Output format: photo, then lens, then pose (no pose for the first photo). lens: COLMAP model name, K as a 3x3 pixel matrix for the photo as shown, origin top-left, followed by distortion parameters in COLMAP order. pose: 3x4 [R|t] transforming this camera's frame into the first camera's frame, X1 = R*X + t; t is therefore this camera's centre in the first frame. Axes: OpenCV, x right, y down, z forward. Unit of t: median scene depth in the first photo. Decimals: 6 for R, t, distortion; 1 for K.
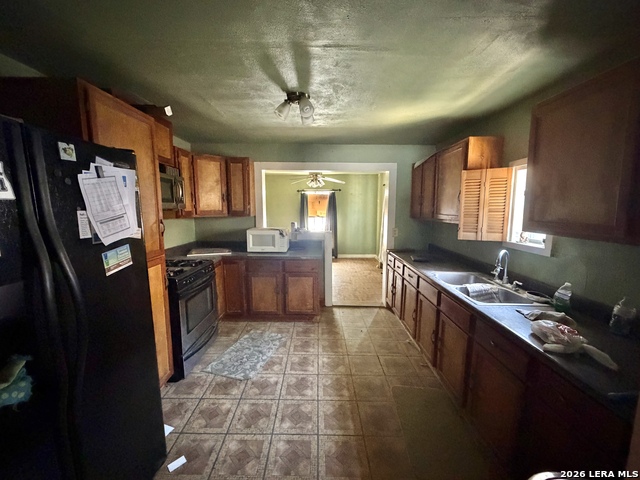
lens RADIAL K [[259.2, 0, 318.9], [0, 259.2, 240.0], [0, 0, 1]] dist [0.001242, 0.000064]
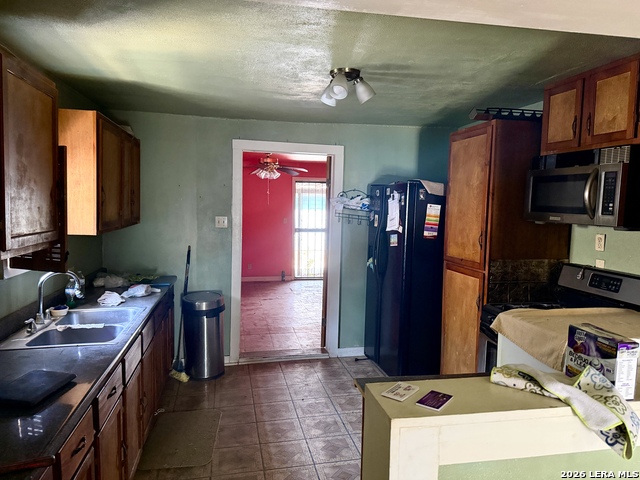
lens RADIAL K [[448.8, 0, 319.3], [0, 448.8, 239.7], [0, 0, 1]] dist [0.064116, -0.083869]
pose [[-0.980022, -0.005106, -0.198822, 0.266407], [-0.046063, 0.978317, 0.201927, -0.348007], [0.193480, 0.207052, -0.959007, 2.445173]]
